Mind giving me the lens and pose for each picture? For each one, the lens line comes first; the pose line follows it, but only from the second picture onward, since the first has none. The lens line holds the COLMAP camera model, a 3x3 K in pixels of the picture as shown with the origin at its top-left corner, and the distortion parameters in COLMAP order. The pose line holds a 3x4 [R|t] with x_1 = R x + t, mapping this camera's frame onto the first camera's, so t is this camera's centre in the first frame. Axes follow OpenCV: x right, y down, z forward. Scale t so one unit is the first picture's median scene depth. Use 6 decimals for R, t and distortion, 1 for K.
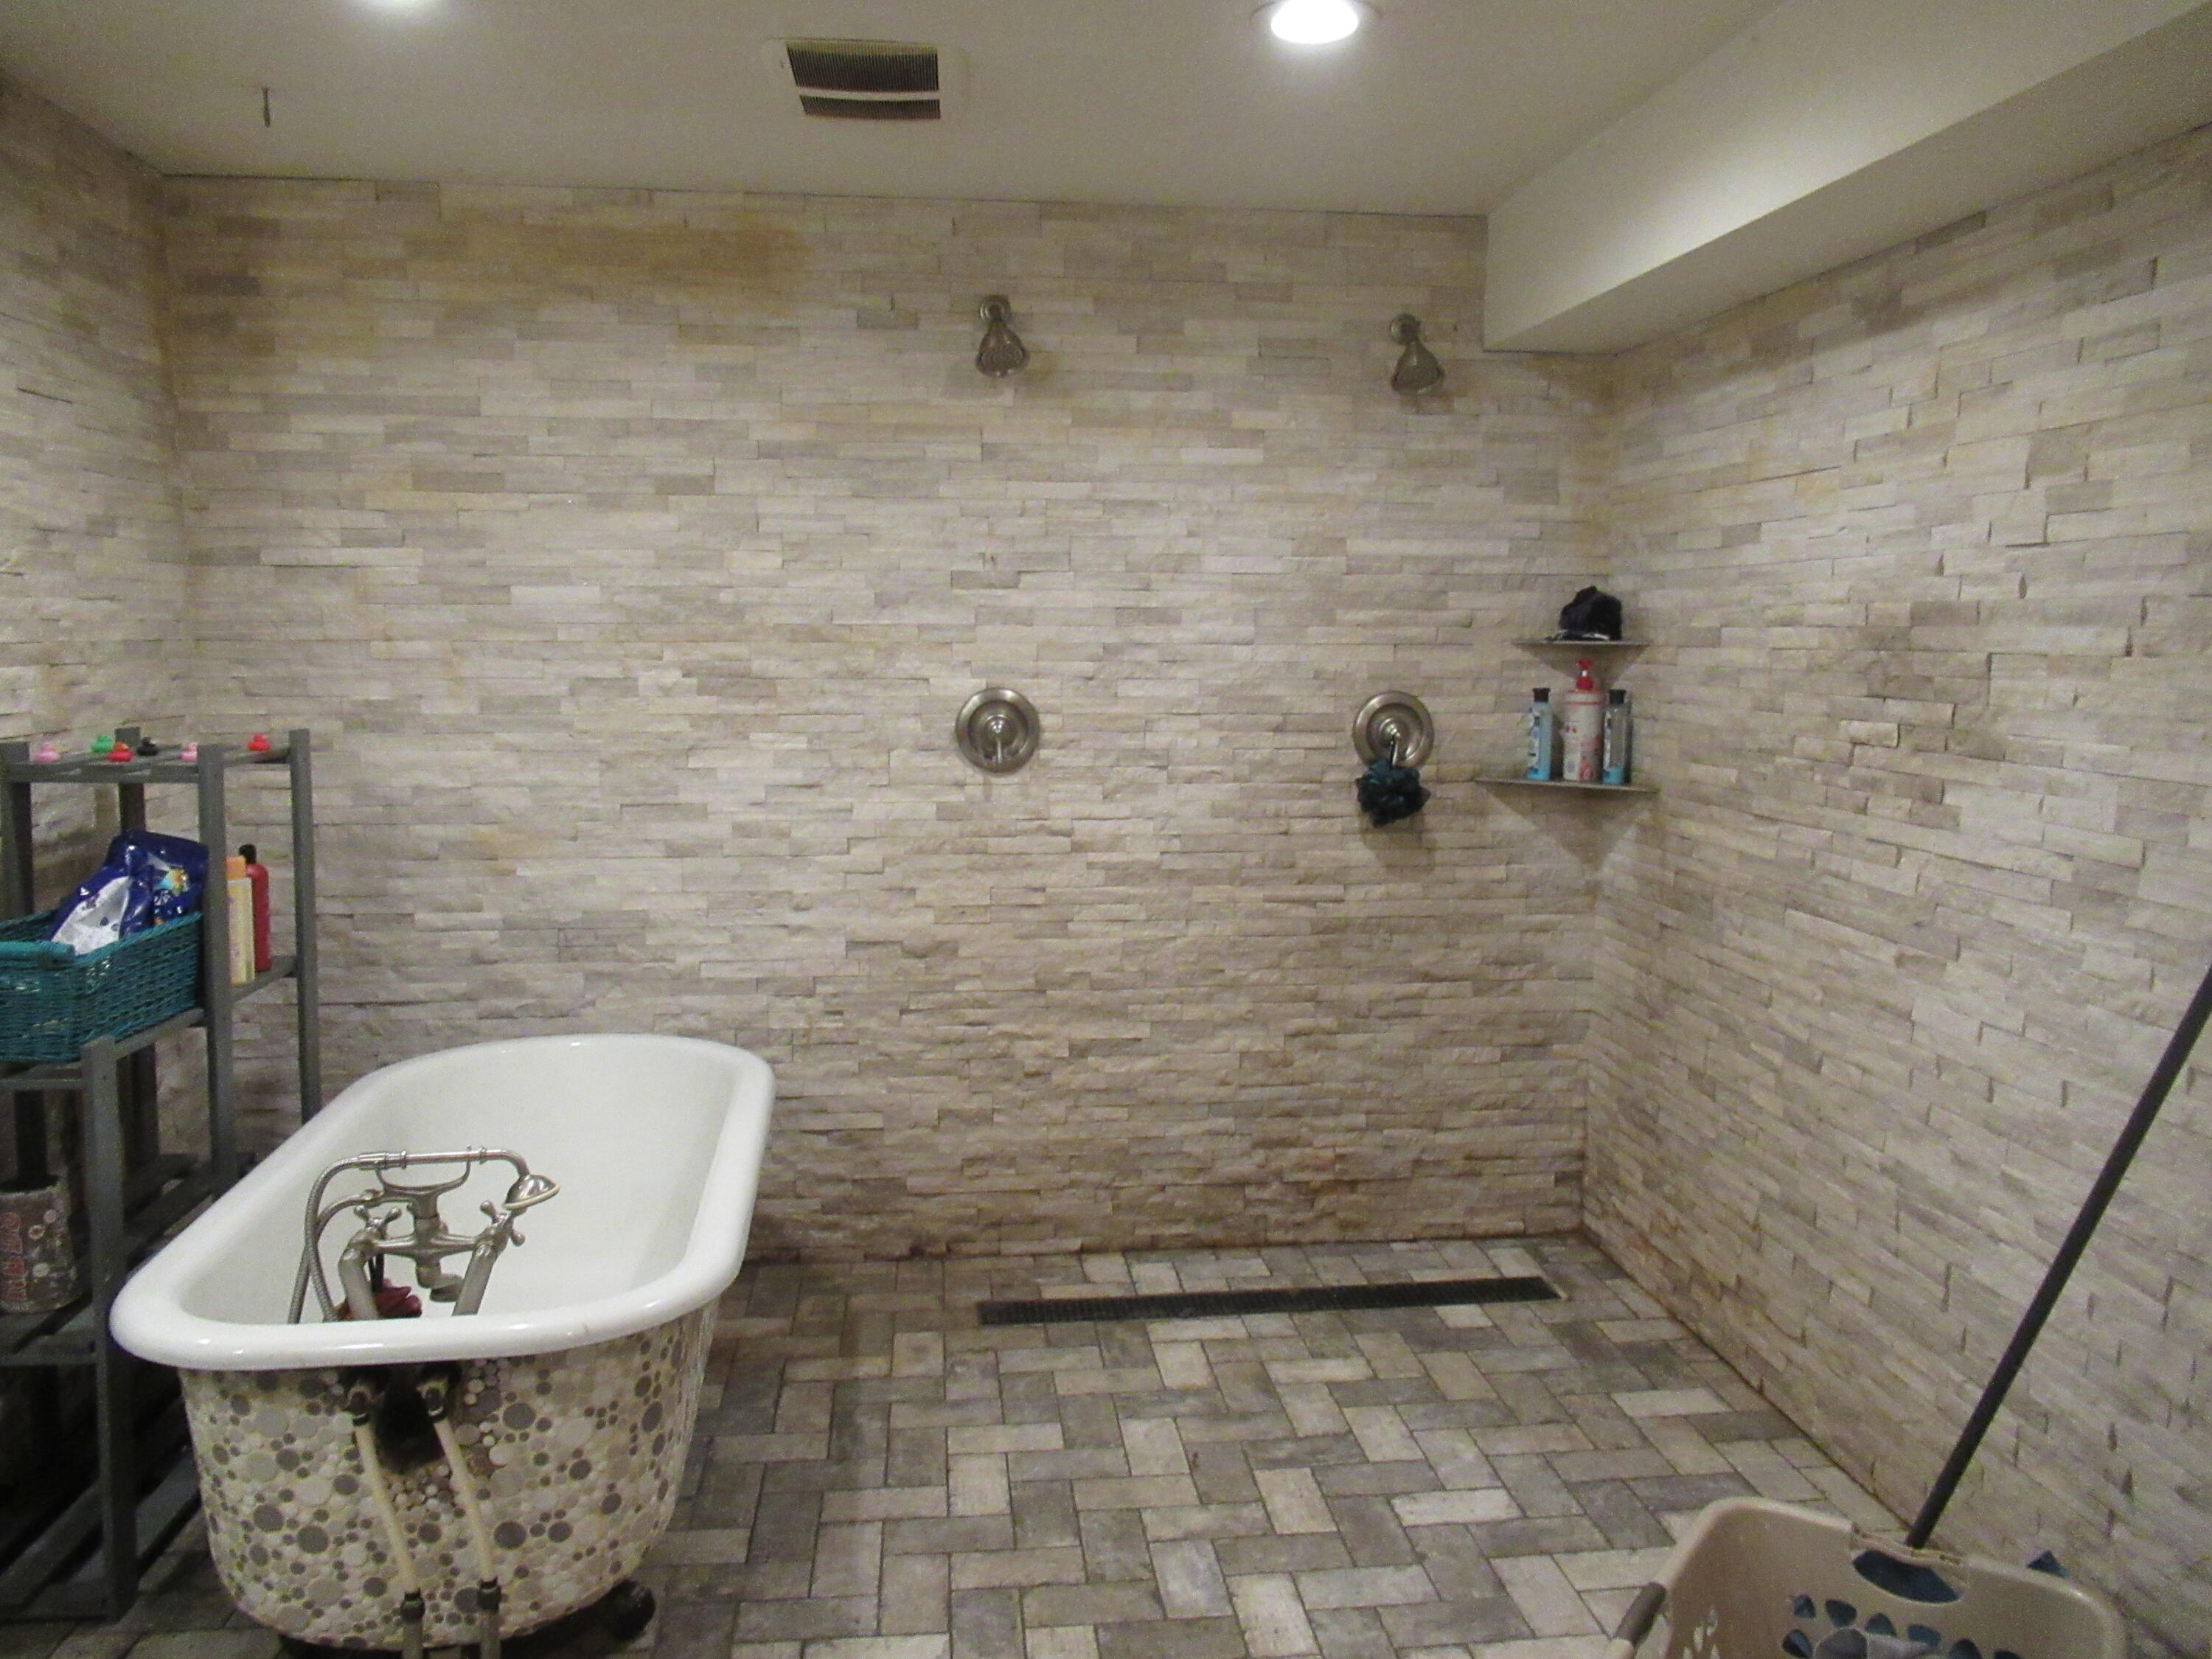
lens RADIAL K [[1655.2, 0, 1103.0], [0, 1655.2, 828.7], [0, 0, 1]] dist [-0.002318, 0.002300]
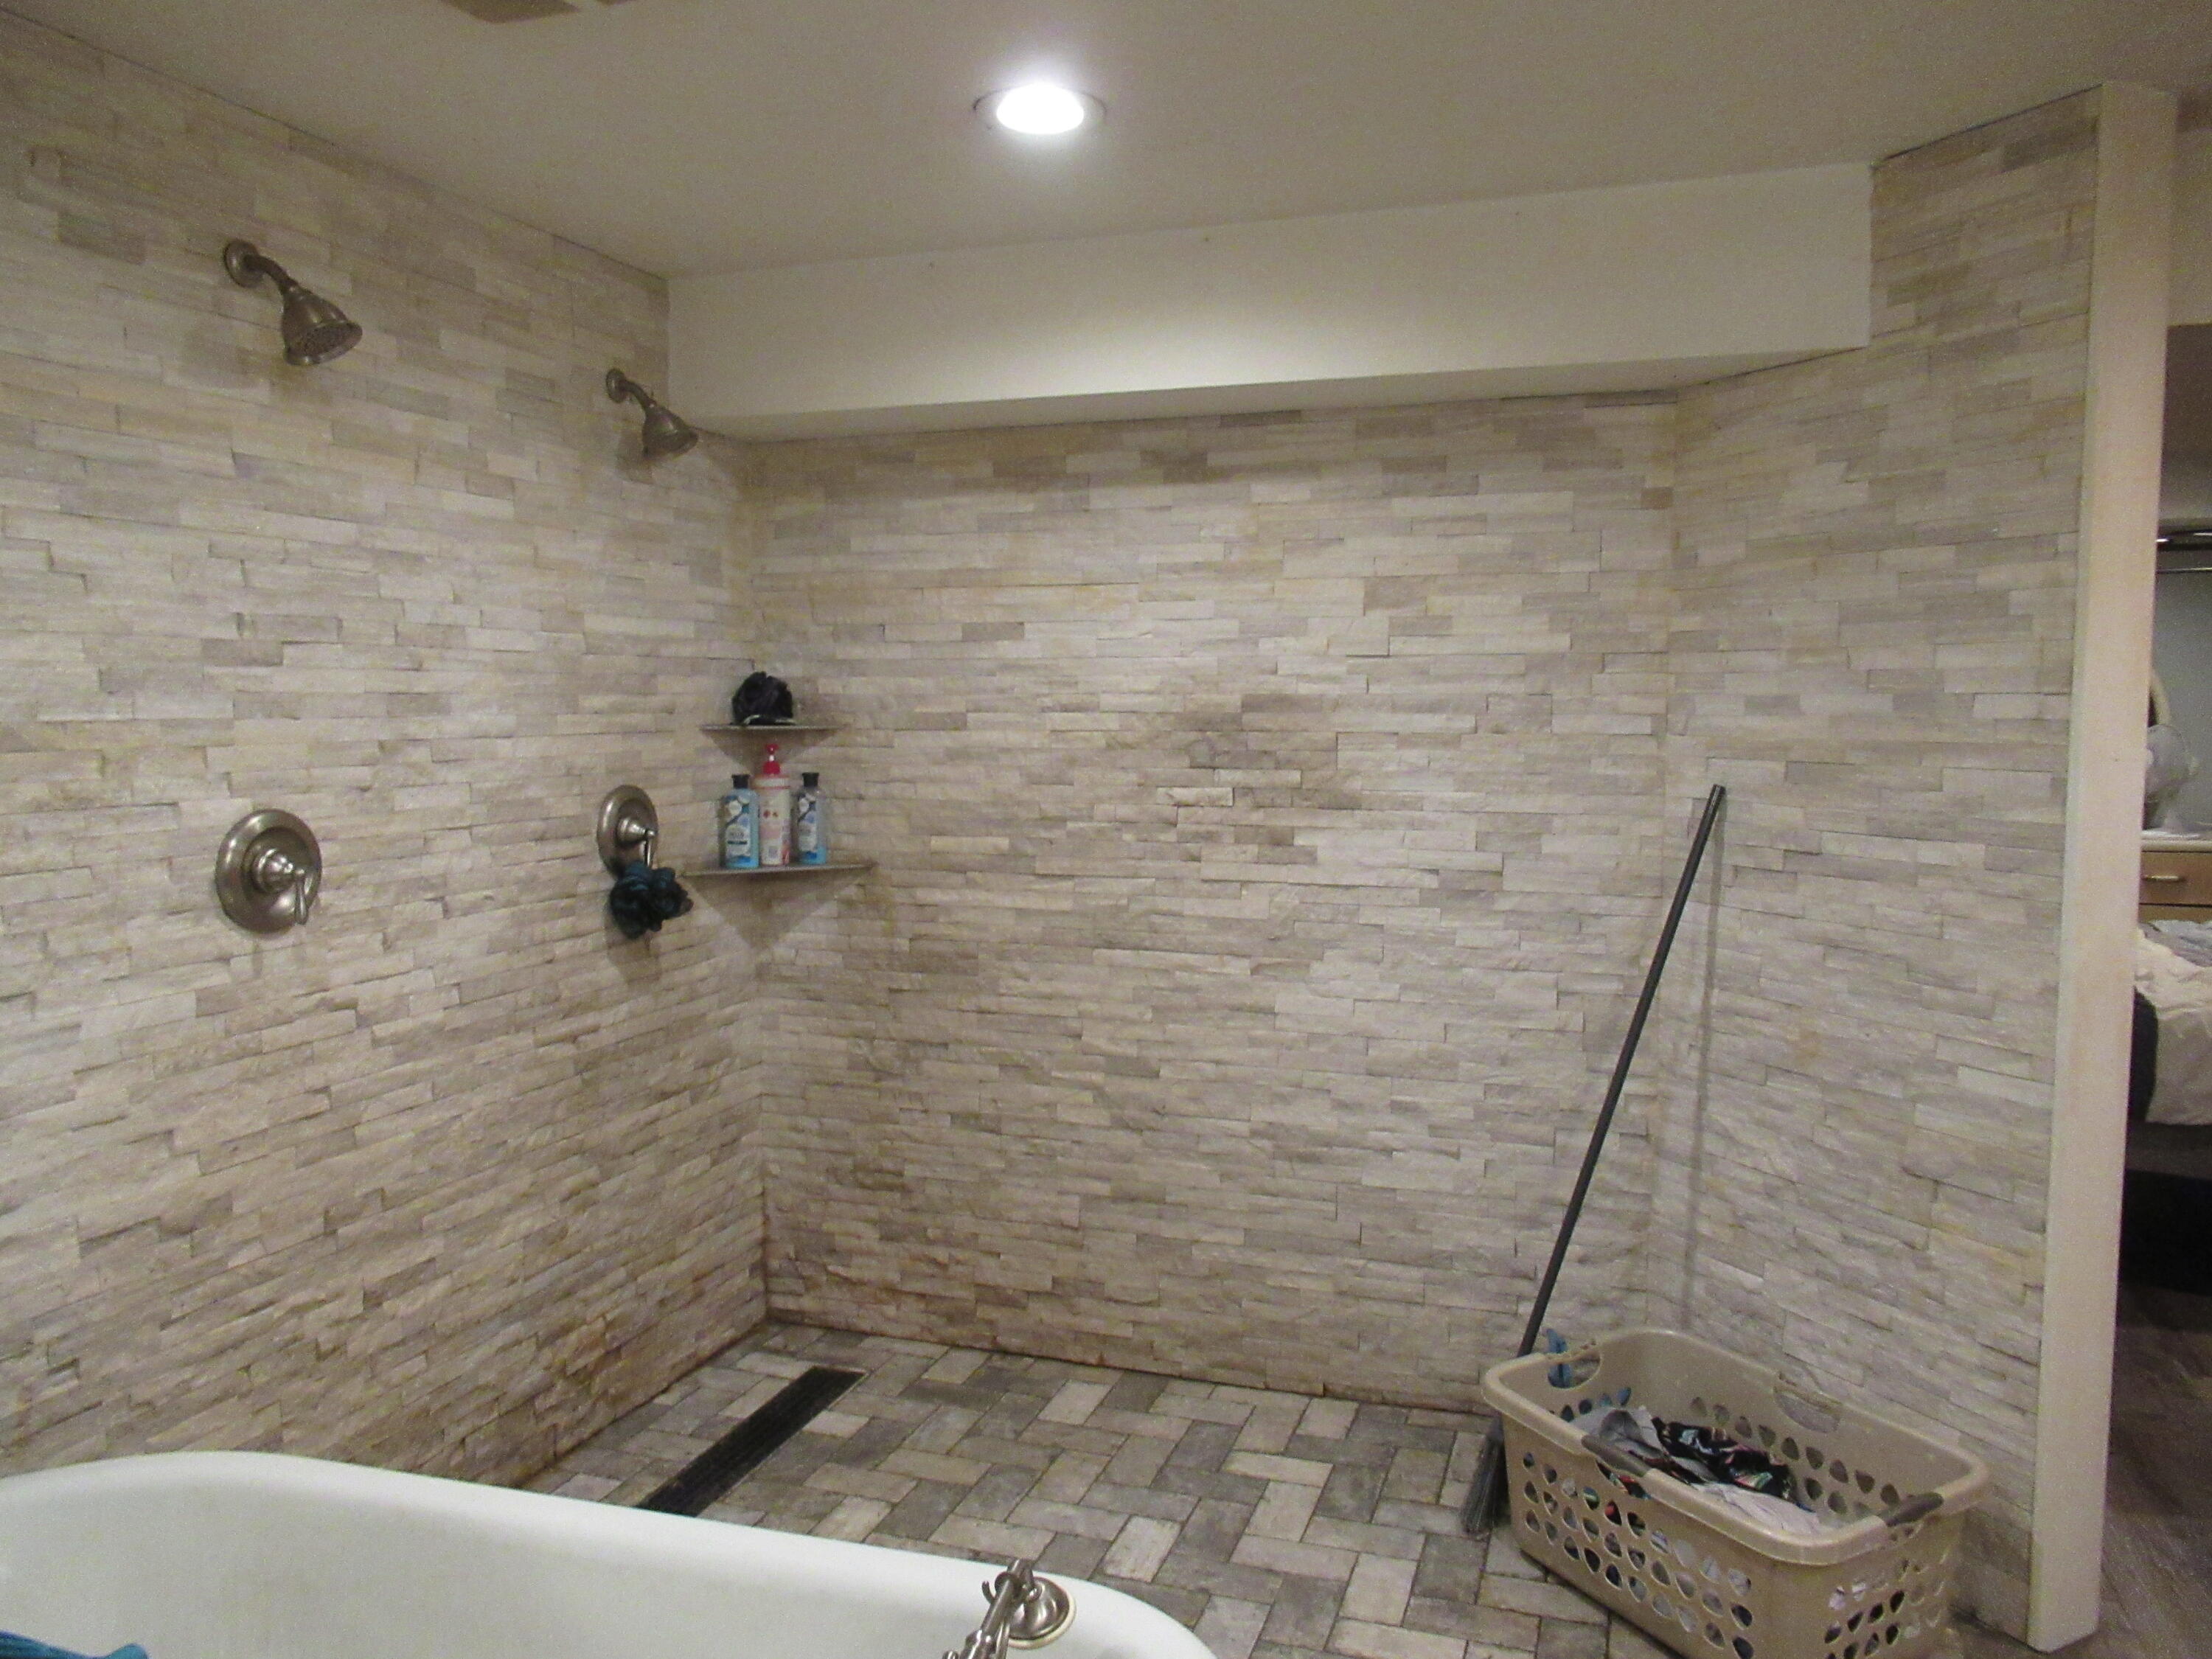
lens RADIAL K [[1655.2, 0, 1101.0], [0, 1655.2, 828.8], [0, 0, 1]] dist [-0.002318, 0.002300]
pose [[0.429762, -0.074585, 0.899857, -0.541723], [0.109431, 0.993539, 0.030087, -0.061065], [-0.896287, 0.085542, 0.435147, 0.398211]]
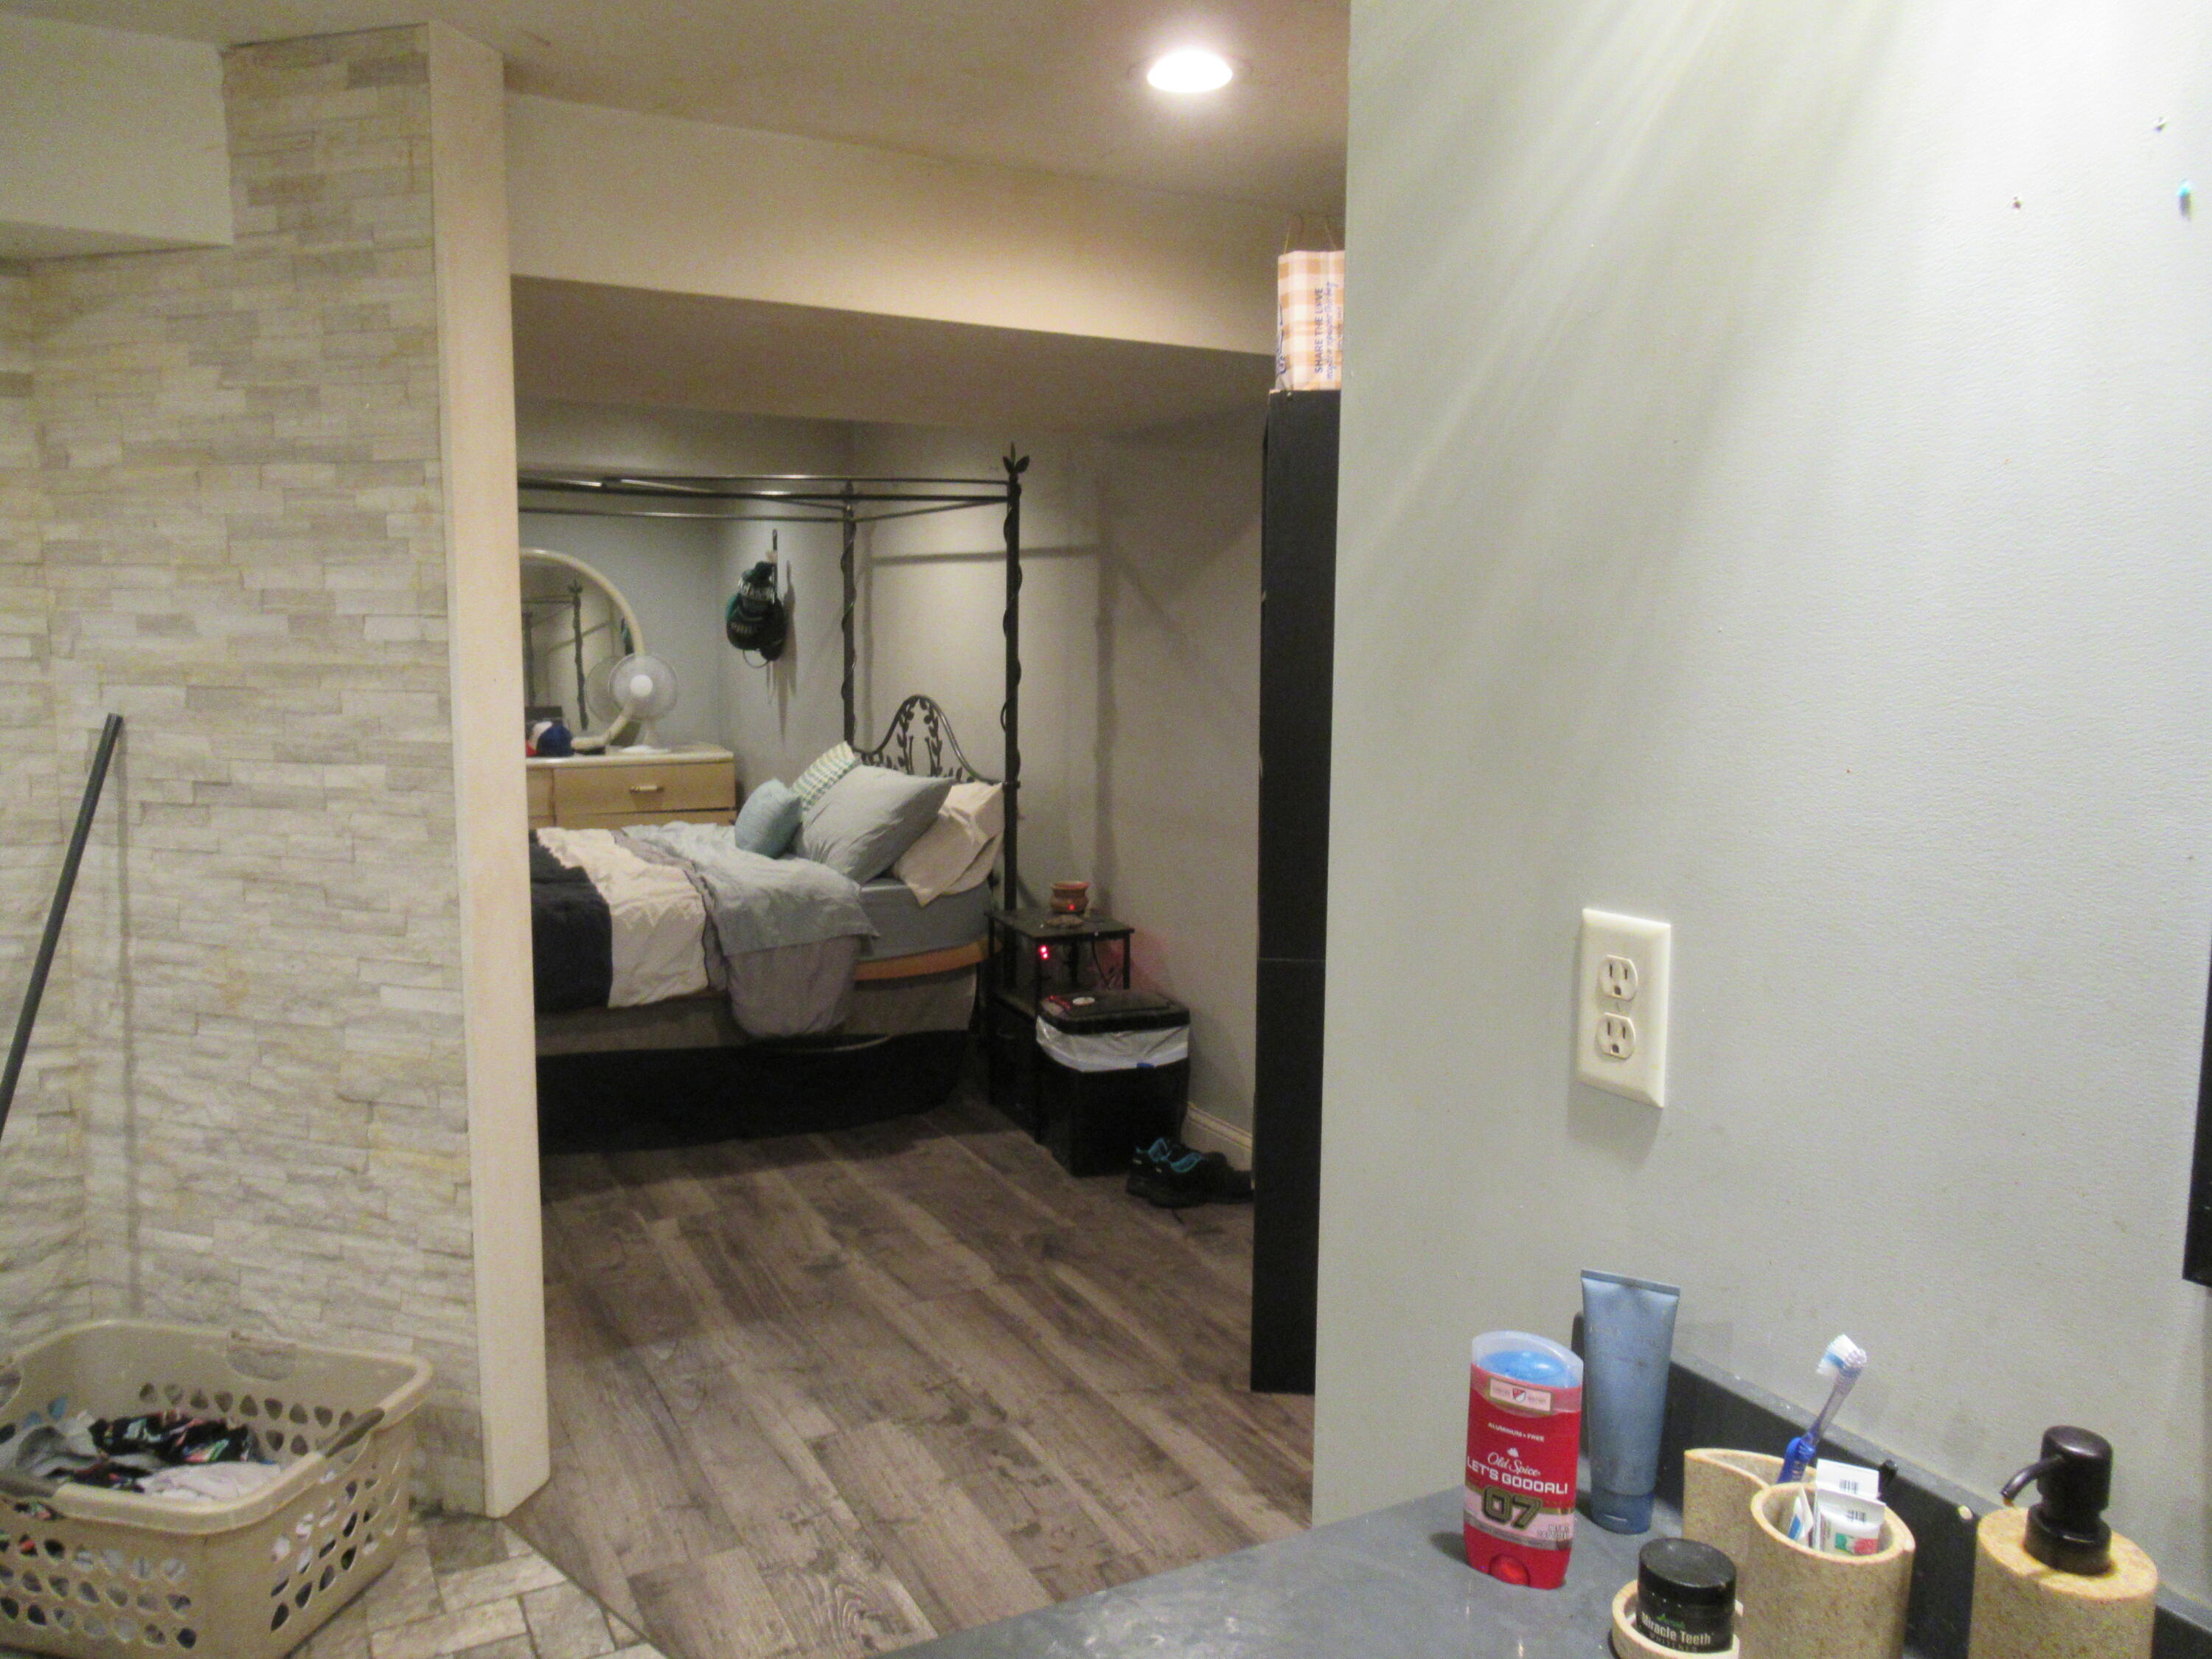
lens RADIAL K [[1655.2, 0, 1106.7], [0, 1655.2, 826.1], [0, 0, 1]] dist [-0.002318, 0.002300]
pose [[-0.365500, -0.113369, 0.923881, -0.524968], [0.097634, 0.982410, 0.159177, -0.051056], [-0.925676, 0.148382, -0.348003, 0.340997]]
